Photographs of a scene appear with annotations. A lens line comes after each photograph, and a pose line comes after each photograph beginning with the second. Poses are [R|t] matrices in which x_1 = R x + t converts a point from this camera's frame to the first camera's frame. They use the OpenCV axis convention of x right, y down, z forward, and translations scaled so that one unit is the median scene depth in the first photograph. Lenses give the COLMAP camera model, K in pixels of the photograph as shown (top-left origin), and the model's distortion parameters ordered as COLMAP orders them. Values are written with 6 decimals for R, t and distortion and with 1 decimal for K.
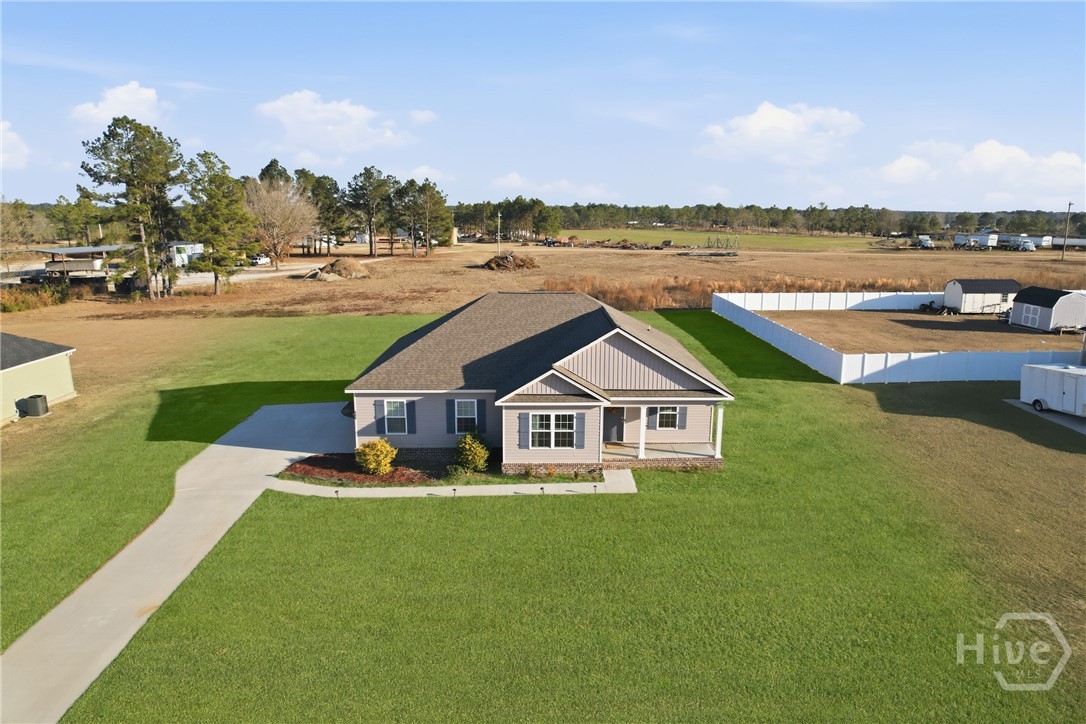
lens RADIAL K [[690.1, 0, 552.1], [0, 690.1, 365.7], [0, 0, 1]] dist [-0.068779, 0.057098]
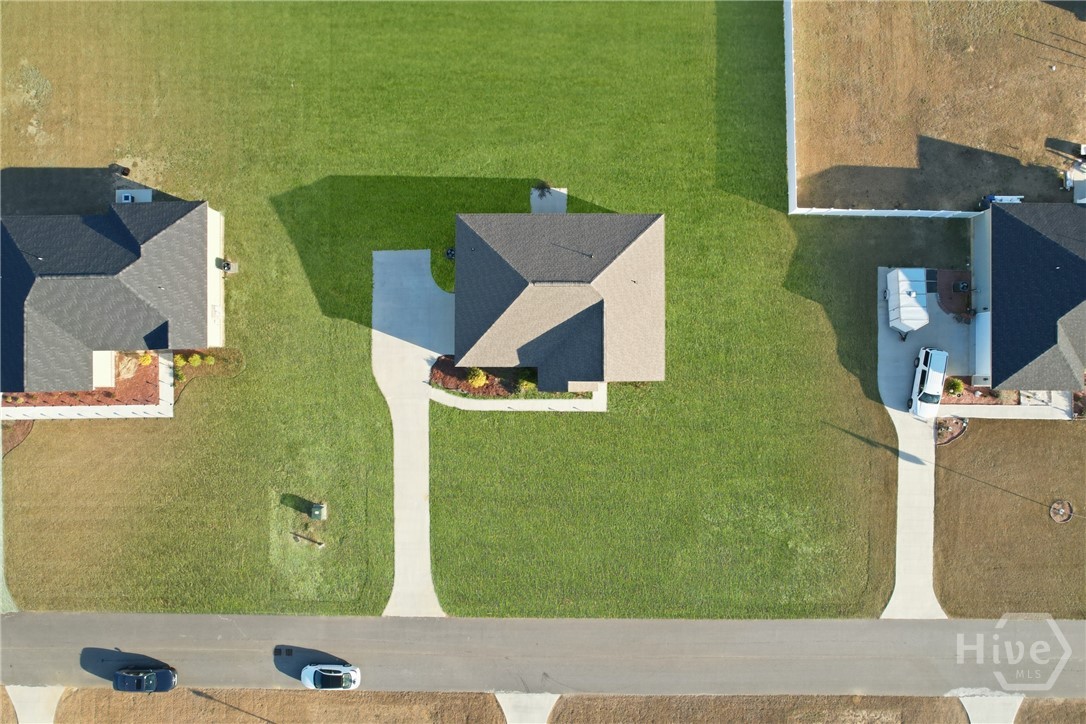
lens RADIAL K [[690.1, 0, 552.1], [0, 690.1, 365.7], [0, 0, 1]] dist [-0.068779, 0.057098]
pose [[0.999677, 0.024127, -0.008024, -0.020331], [0.002132, 0.234916, 0.972013, -1.215251], [0.025337, -0.971716, 0.234788, 0.398321]]
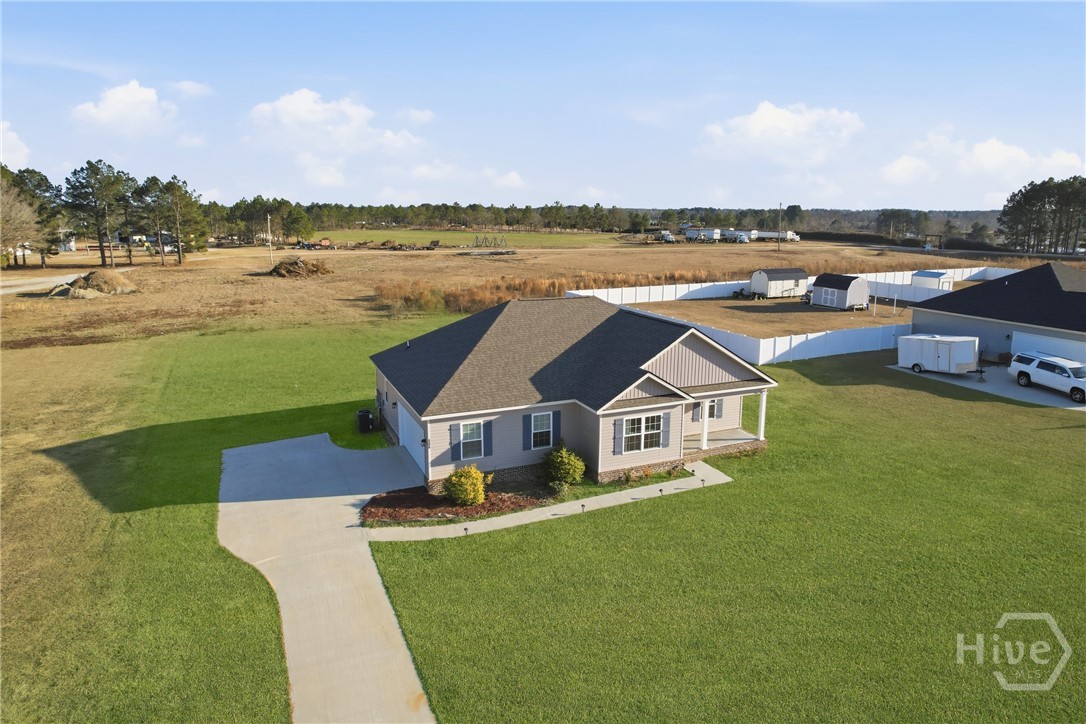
lens RADIAL K [[690.1, 0, 552.1], [0, 690.1, 365.7], [0, 0, 1]] dist [-0.068779, 0.057098]
pose [[0.922077, -0.085555, 0.377431, -0.330986], [0.085014, 0.996215, 0.018127, -0.022979], [-0.377553, 0.015373, 0.925860, 0.073734]]
